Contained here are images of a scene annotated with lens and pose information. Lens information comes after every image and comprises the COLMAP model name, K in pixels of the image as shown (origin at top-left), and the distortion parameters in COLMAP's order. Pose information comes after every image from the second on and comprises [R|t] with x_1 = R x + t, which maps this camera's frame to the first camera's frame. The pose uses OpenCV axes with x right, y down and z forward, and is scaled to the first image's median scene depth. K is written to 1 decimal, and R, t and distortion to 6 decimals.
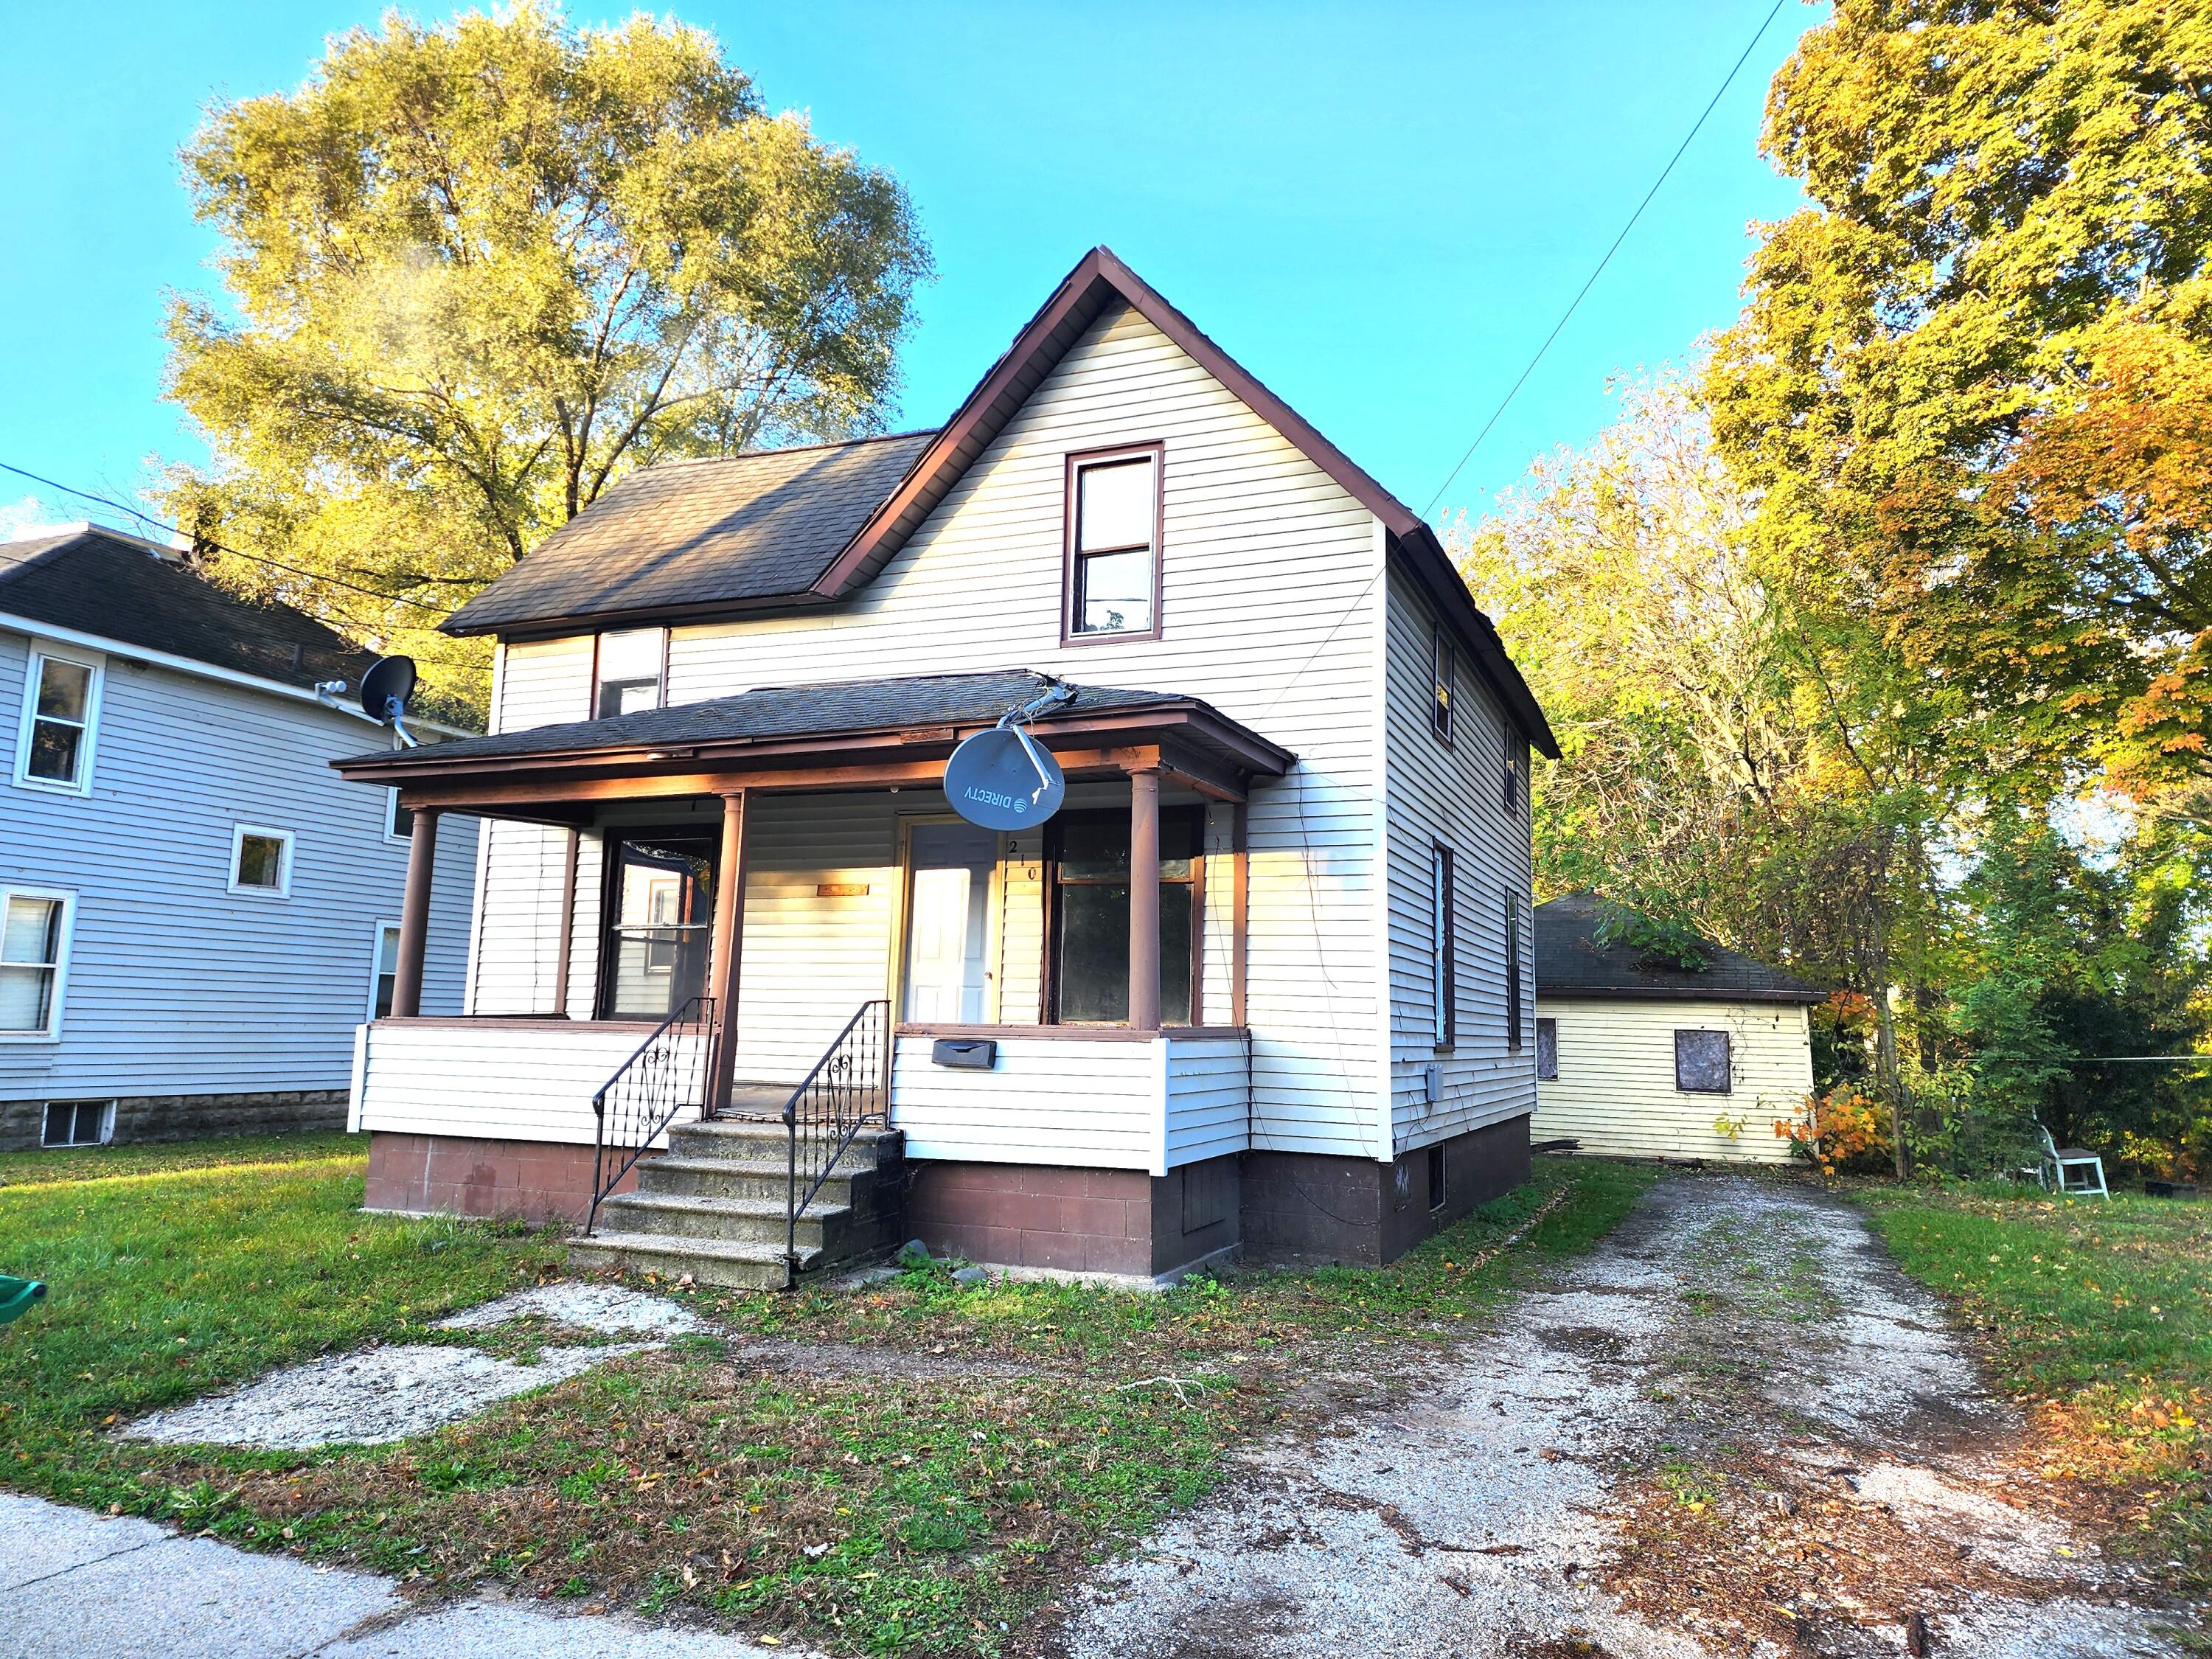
lens RADIAL K [[1470.1, 0, 1150.9], [0, 1470.1, 835.5], [0, 0, 1]] dist [0.067276, -0.056501]
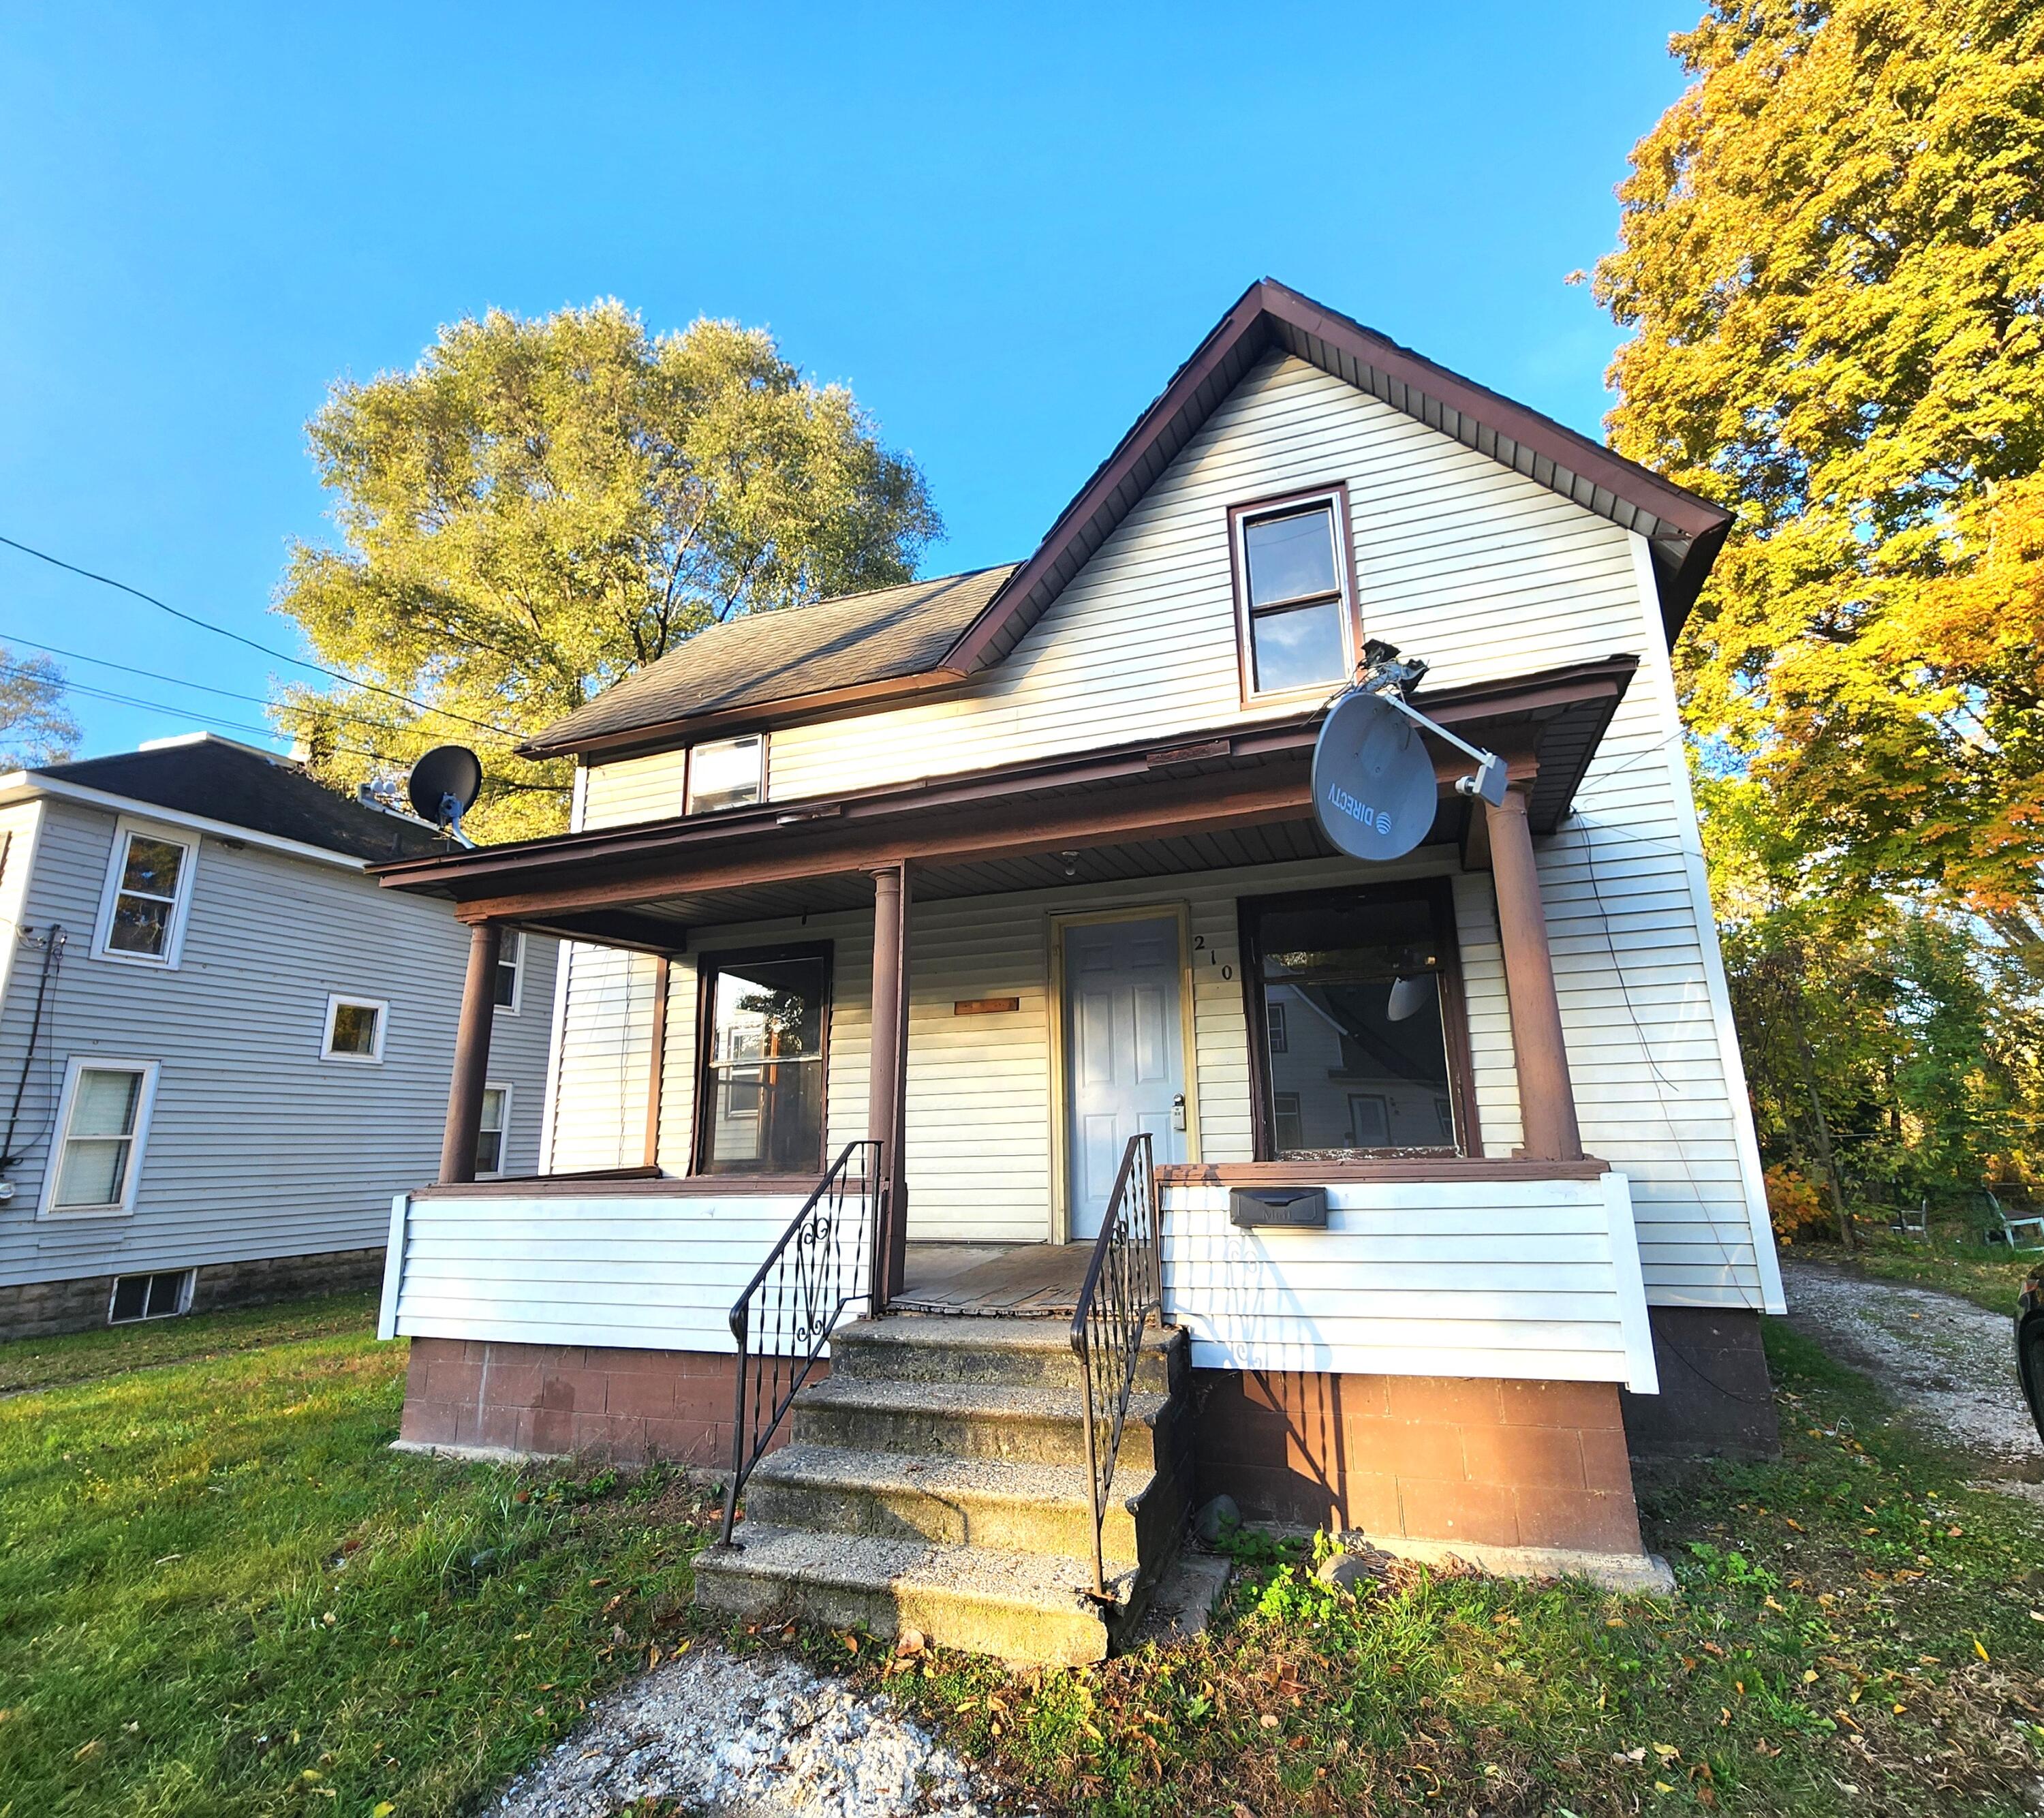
lens RADIAL K [[1035.3, 0, 1122.1], [0, 1035.3, 920.2], [0, 0, 1]] dist [-0.007288, 0.000656]
pose [[0.996972, -0.035778, 0.069043, -0.158657], [0.041439, 0.995739, -0.082387, 0.037339], [-0.065801, 0.084998, 0.994206, 0.366341]]
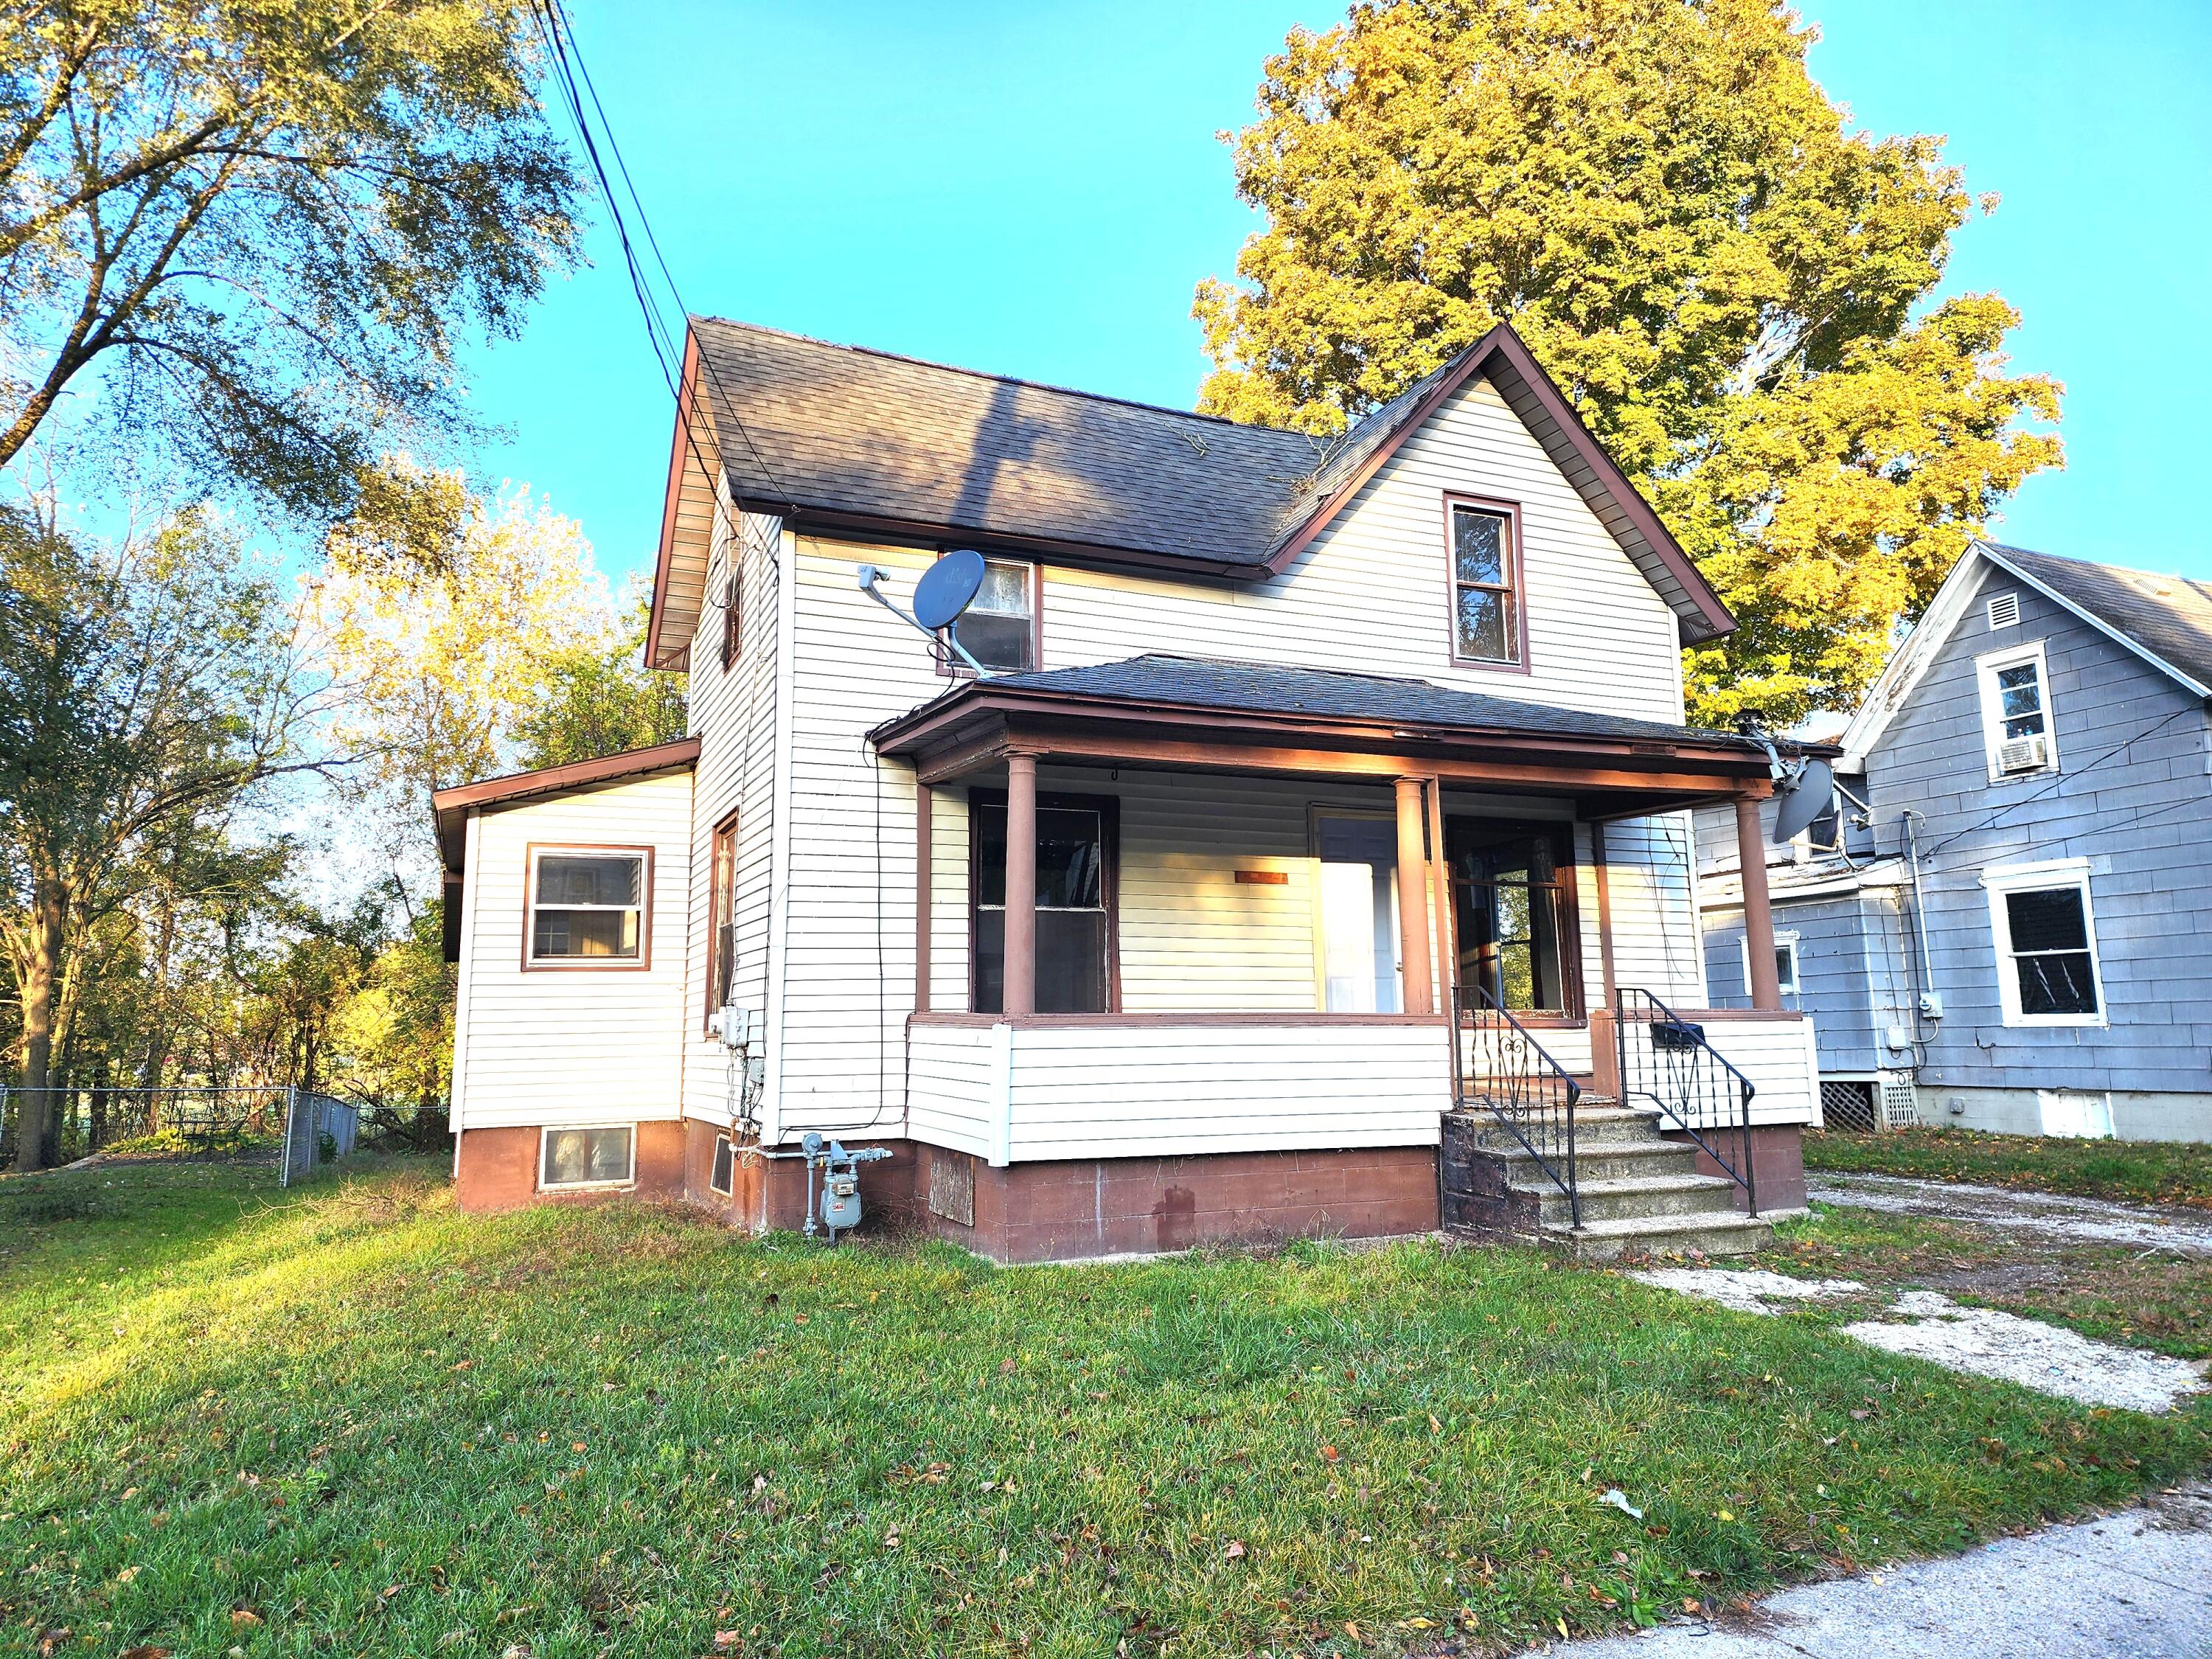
lens RADIAL K [[1470.1, 0, 1092.5], [0, 1470.1, 834.2], [0, 0, 1]] dist [0.067276, -0.056501]
pose [[0.691488, 0.060720, 0.719831, -0.925496], [-0.071693, 0.997310, -0.015256, 0.028939], [-0.718821, -0.041058, 0.693982, 0.378087]]
